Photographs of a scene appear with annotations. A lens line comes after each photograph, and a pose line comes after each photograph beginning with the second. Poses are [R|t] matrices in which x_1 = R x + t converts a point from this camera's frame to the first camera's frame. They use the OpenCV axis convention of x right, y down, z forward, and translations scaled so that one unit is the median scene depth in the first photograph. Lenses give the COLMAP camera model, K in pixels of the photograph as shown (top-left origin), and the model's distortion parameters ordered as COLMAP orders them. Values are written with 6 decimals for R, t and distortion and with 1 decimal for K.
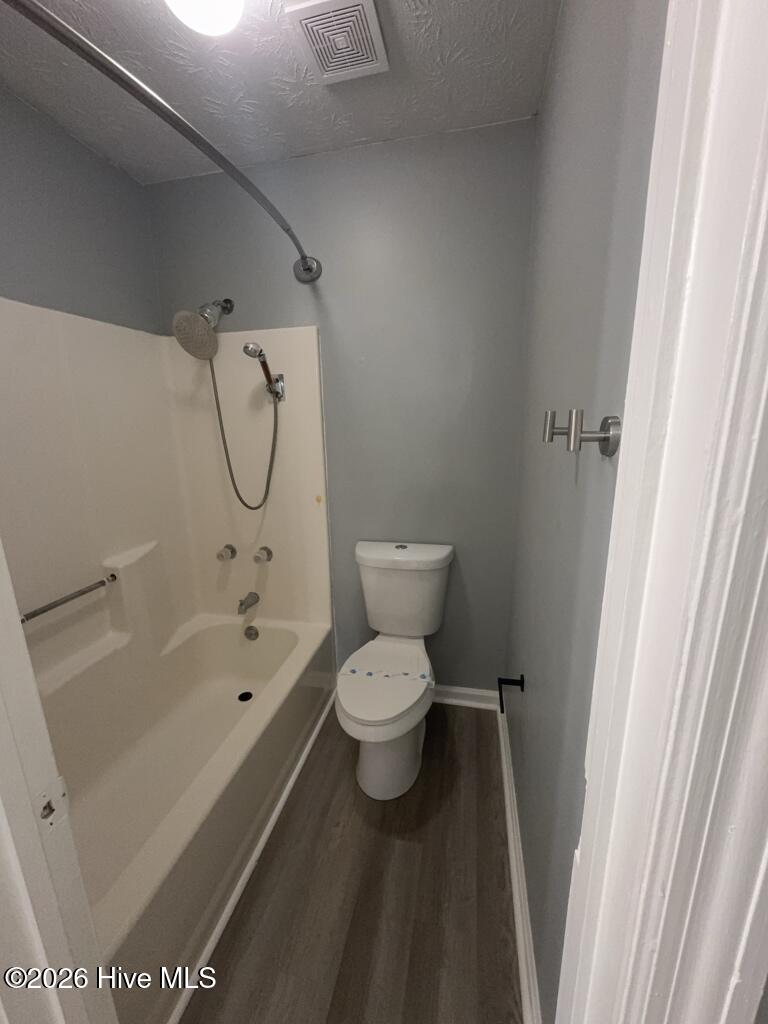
lens RADIAL K [[406.3, 0, 380.0], [0, 406.3, 511.9], [0, 0, 1]] dist [0.001202, -0.000136]
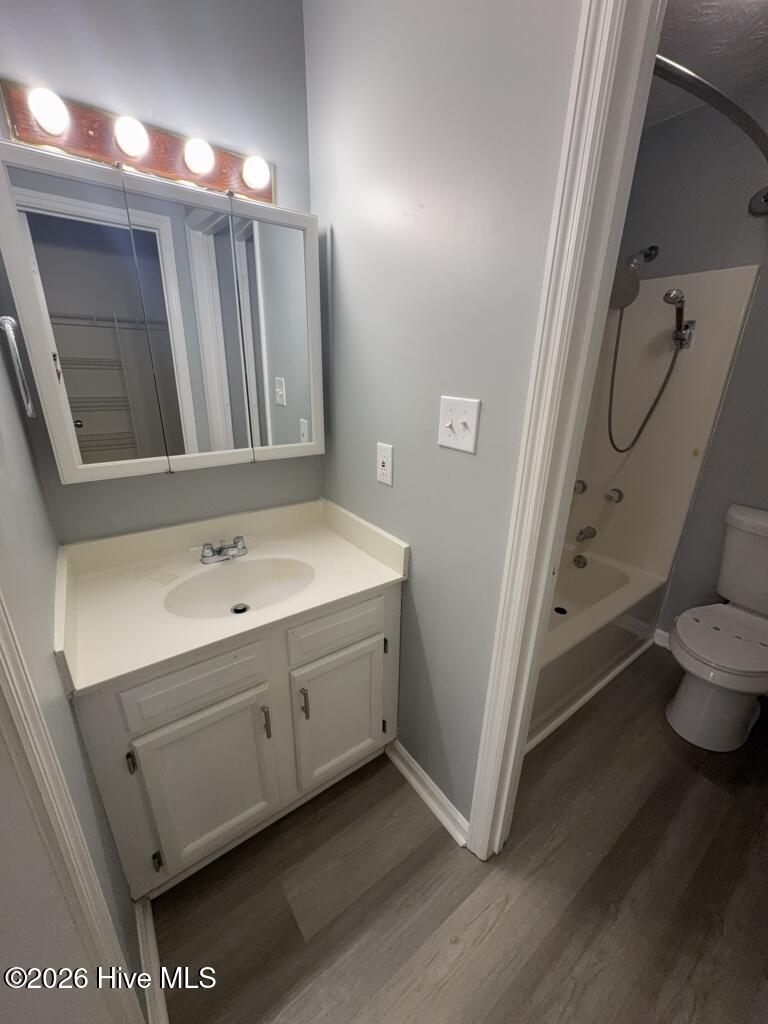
lens RADIAL K [[406.3, 0, 386.1], [0, 406.3, 510.8], [0, 0, 1]] dist [0.001202, -0.000136]
pose [[0.757865, 0.256986, -0.599665, -0.096595], [-0.192190, 0.966306, 0.171218, 0.083426], [0.623461, -0.014510, 0.781720, -0.247183]]
